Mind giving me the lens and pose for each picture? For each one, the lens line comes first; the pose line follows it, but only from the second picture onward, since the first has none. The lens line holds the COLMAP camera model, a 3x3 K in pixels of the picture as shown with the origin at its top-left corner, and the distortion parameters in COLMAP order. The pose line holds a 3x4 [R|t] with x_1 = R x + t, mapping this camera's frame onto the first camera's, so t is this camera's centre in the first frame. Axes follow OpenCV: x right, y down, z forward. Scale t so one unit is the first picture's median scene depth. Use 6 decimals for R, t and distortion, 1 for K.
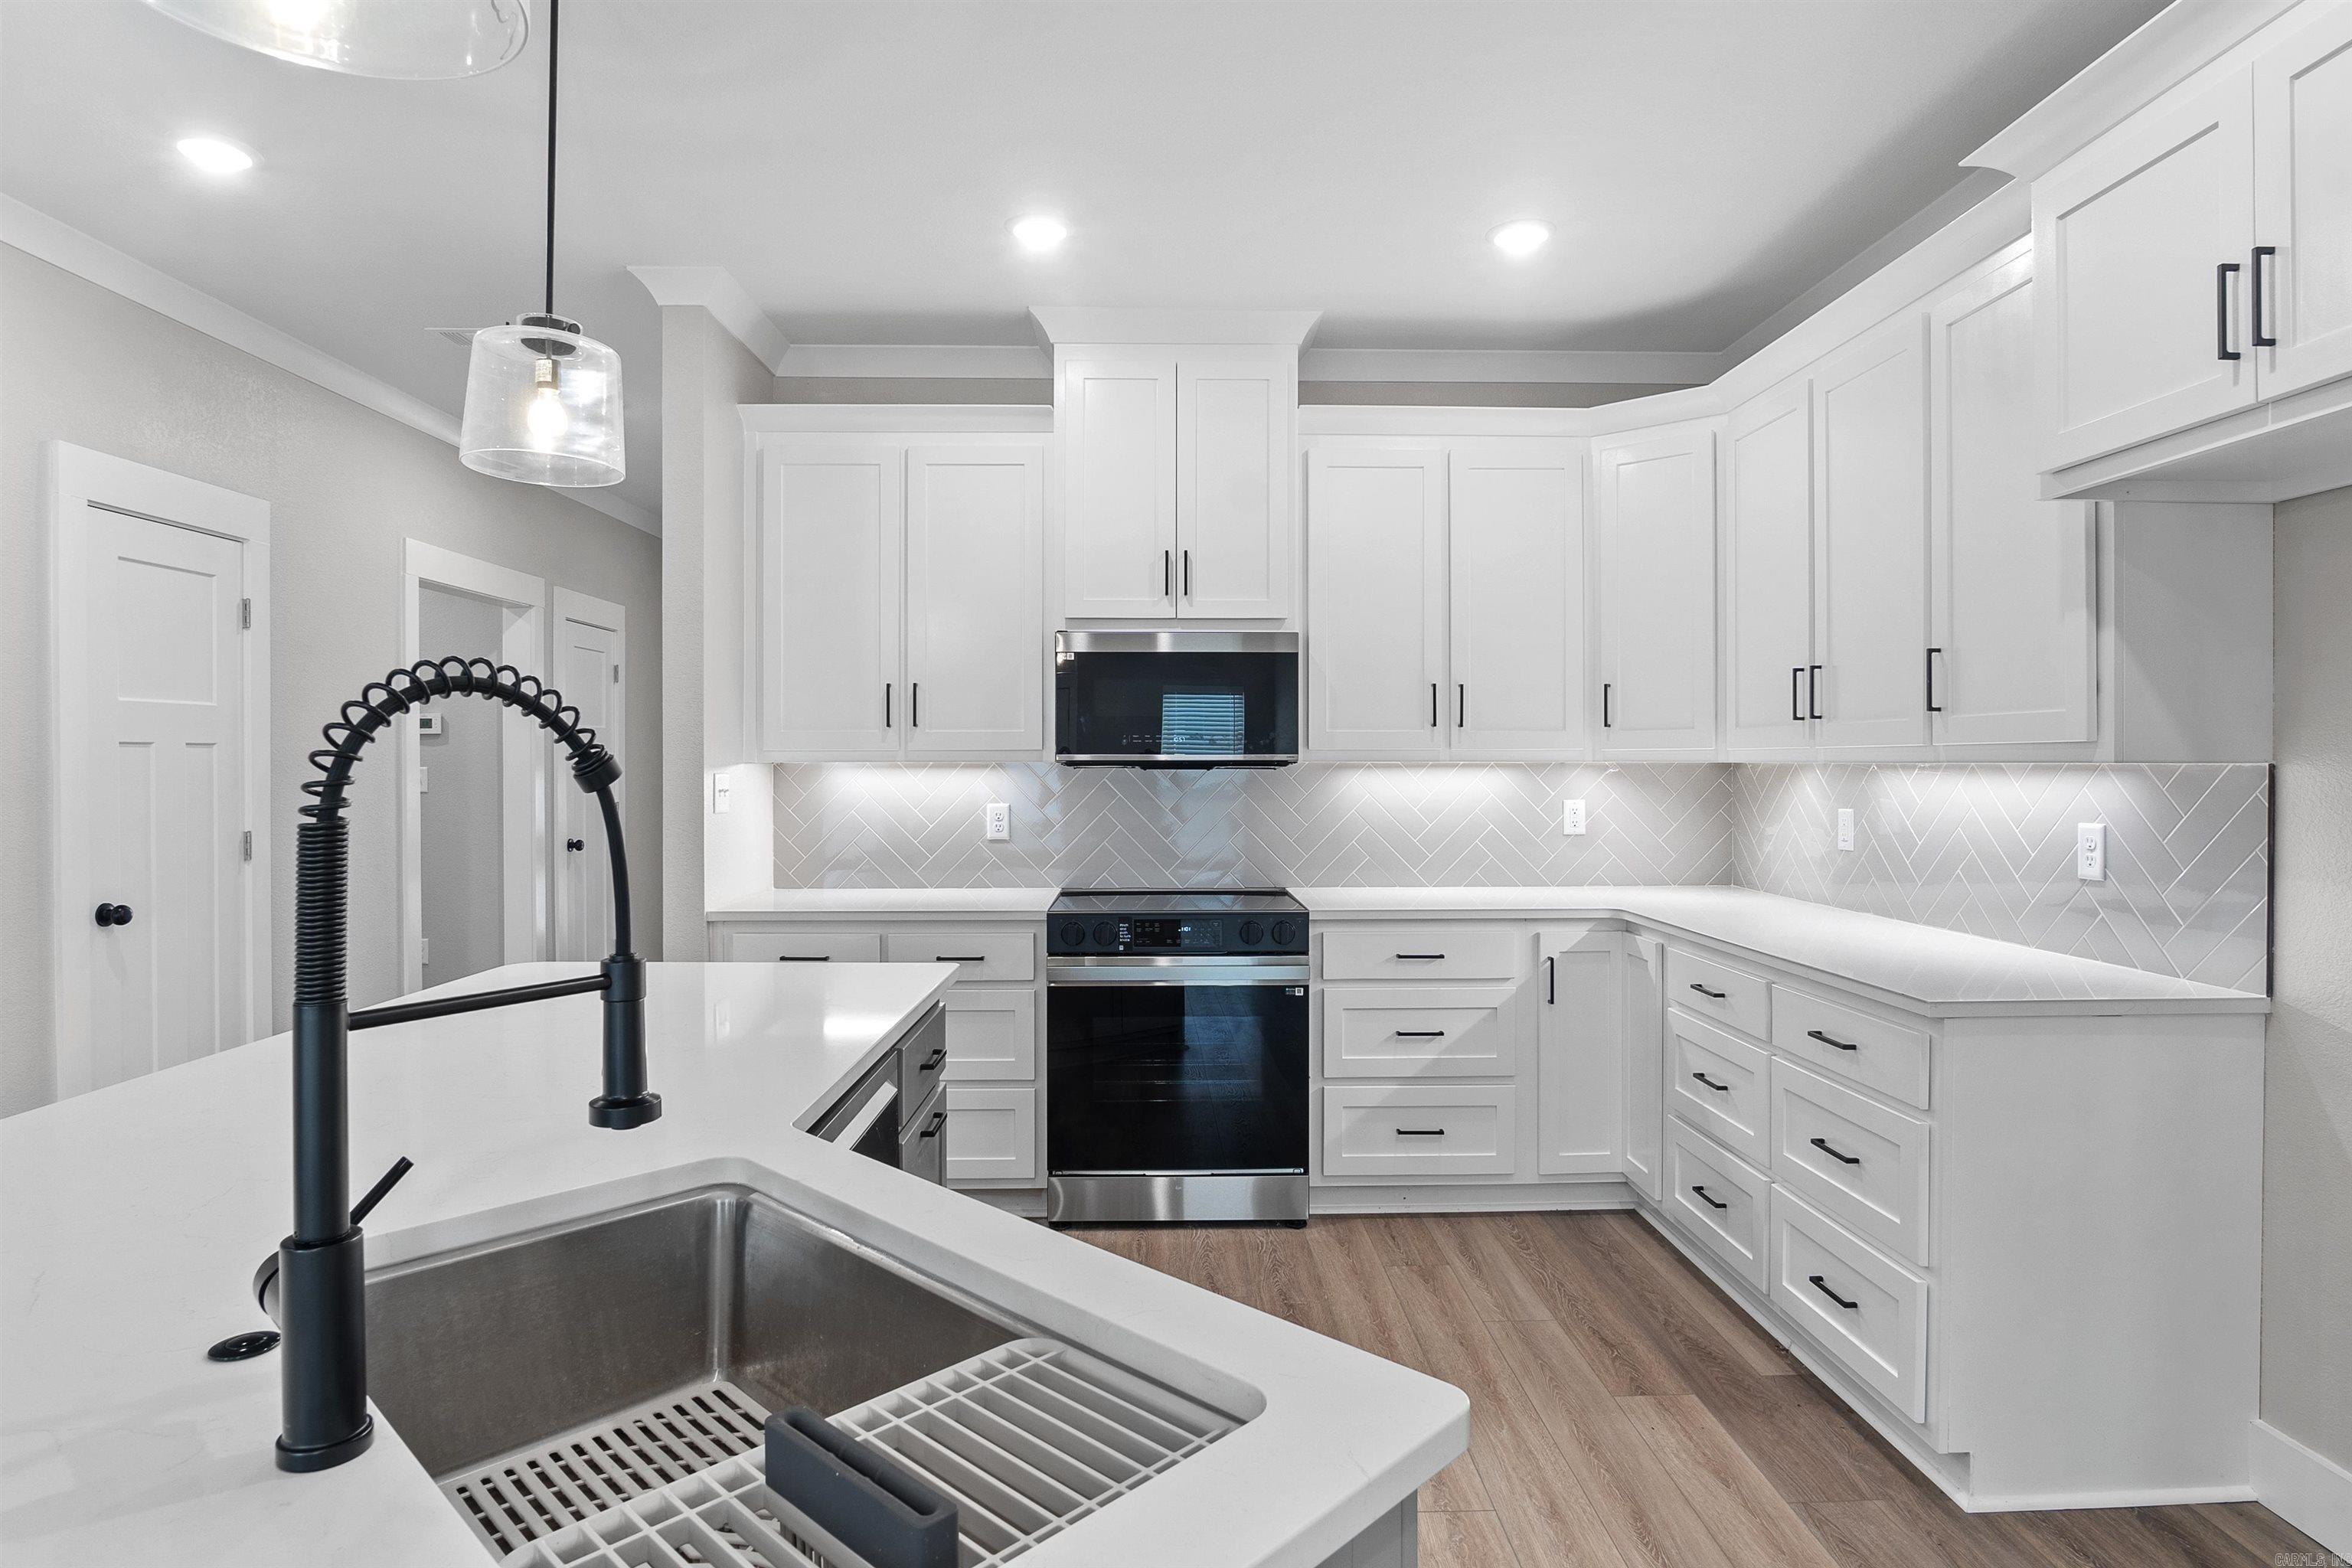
lens RADIAL K [[1274.5, 0, 1152.2], [0, 1274.5, 771.0], [0, 0, 1]] dist [-0.028609, 0.004759]
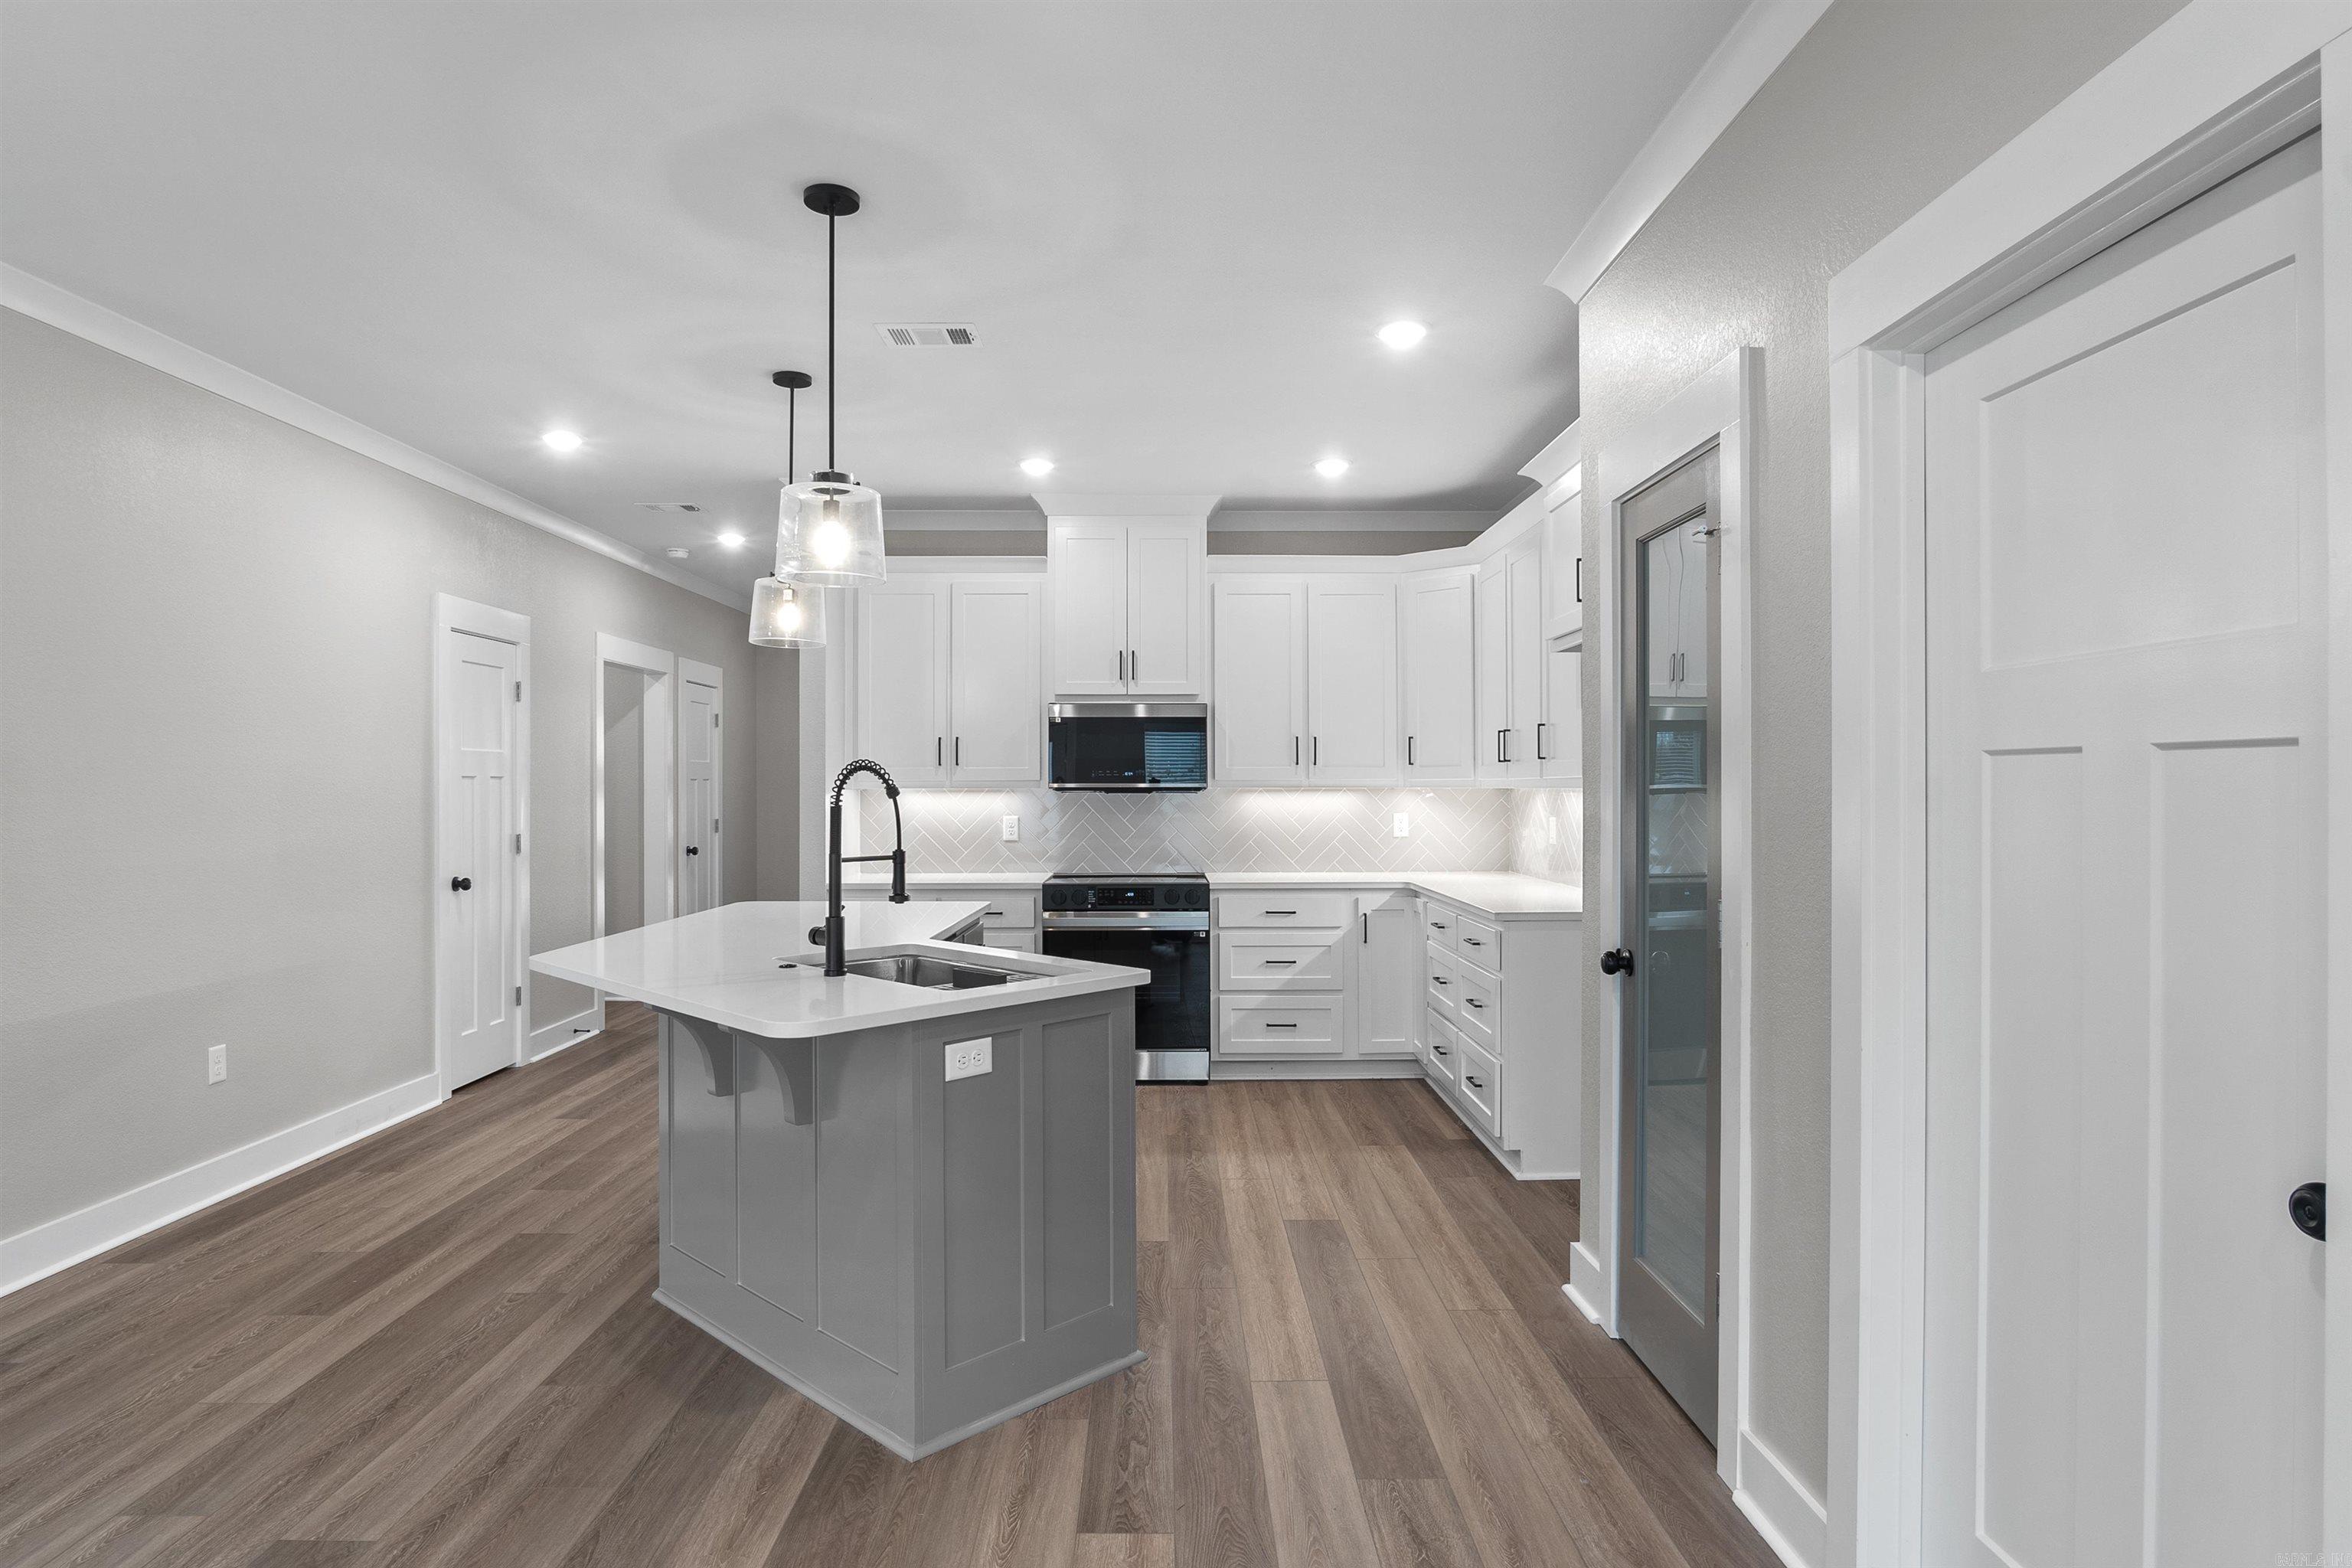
lens RADIAL K [[1274.5, 0, 1139.5], [0, 1274.5, 793.9], [0, 0, 1]] dist [-0.028609, 0.004759]
pose [[0.999856, -0.000964, -0.016968, 0.062313], [0.000936, 0.999998, -0.001690, 0.002560], [0.016970, 0.001674, 0.999855, -0.558691]]
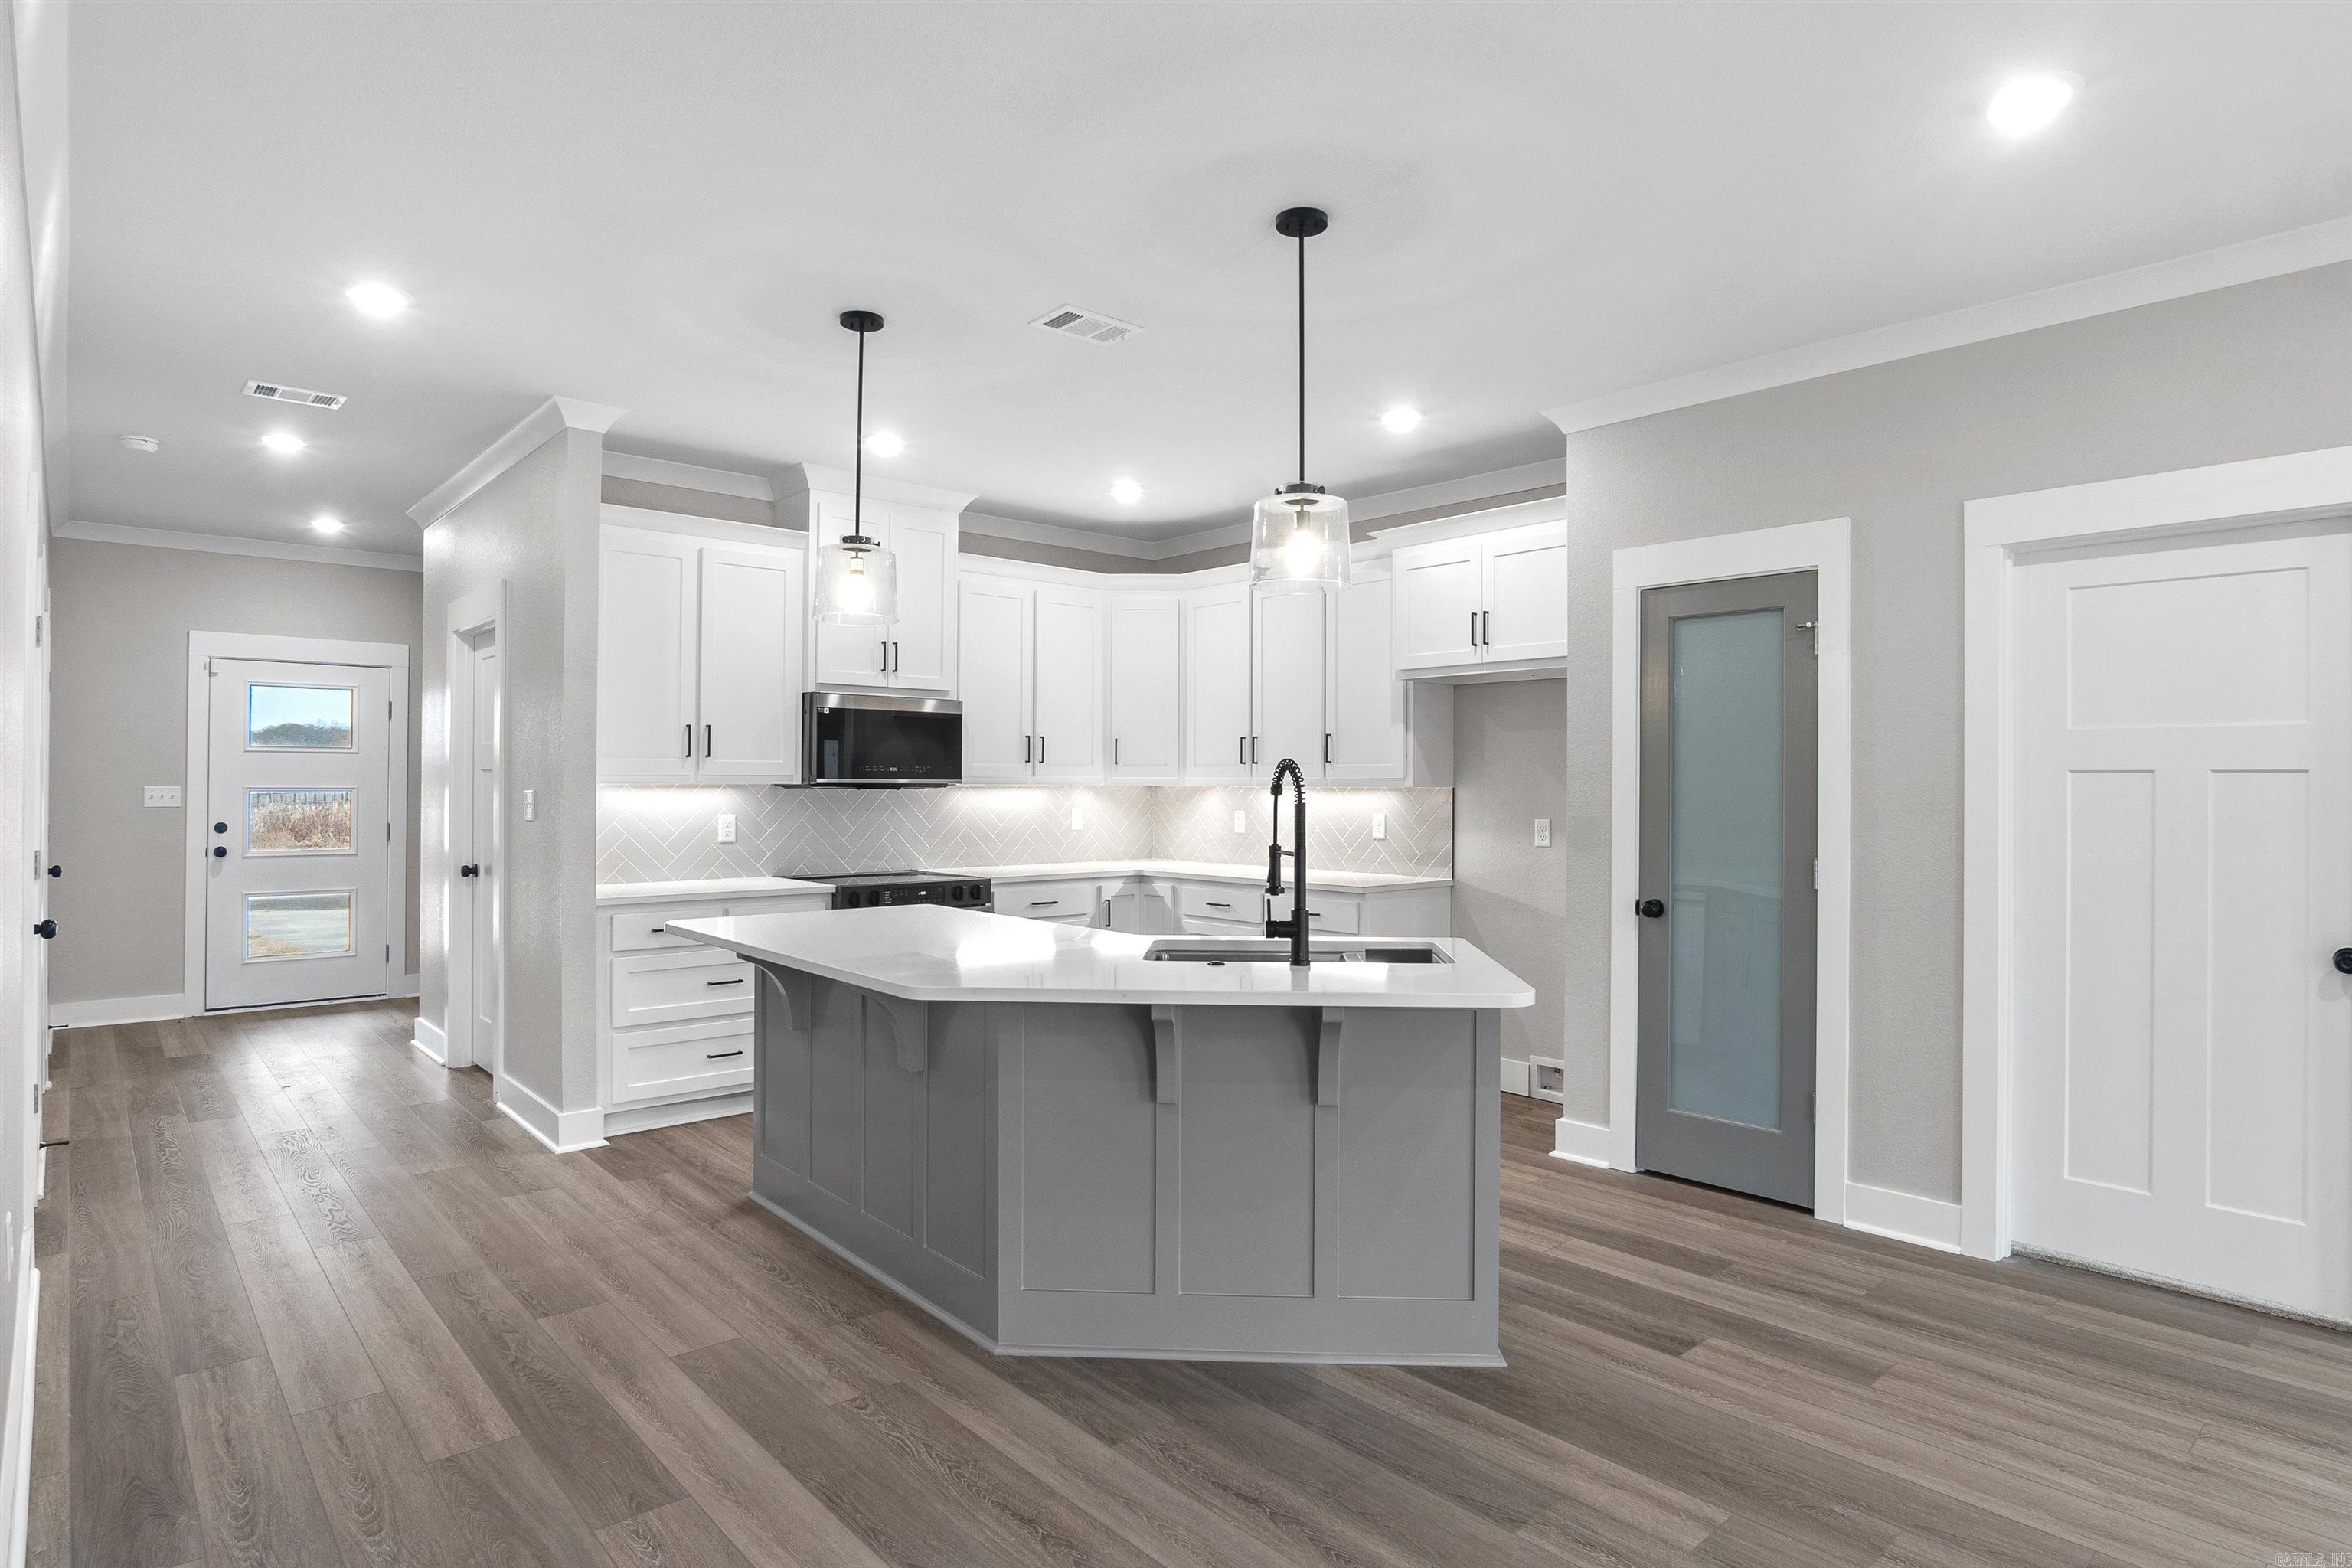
lens RADIAL K [[1274.5, 0, 1178.4], [0, 1274.5, 779.5], [0, 0, 1]] dist [-0.028609, 0.004759]
pose [[0.760699, 0.007211, 0.649064, -0.713643], [-0.000780, 0.999948, -0.010196, 0.002507], [-0.649104, 0.007250, 0.760665, -0.358420]]
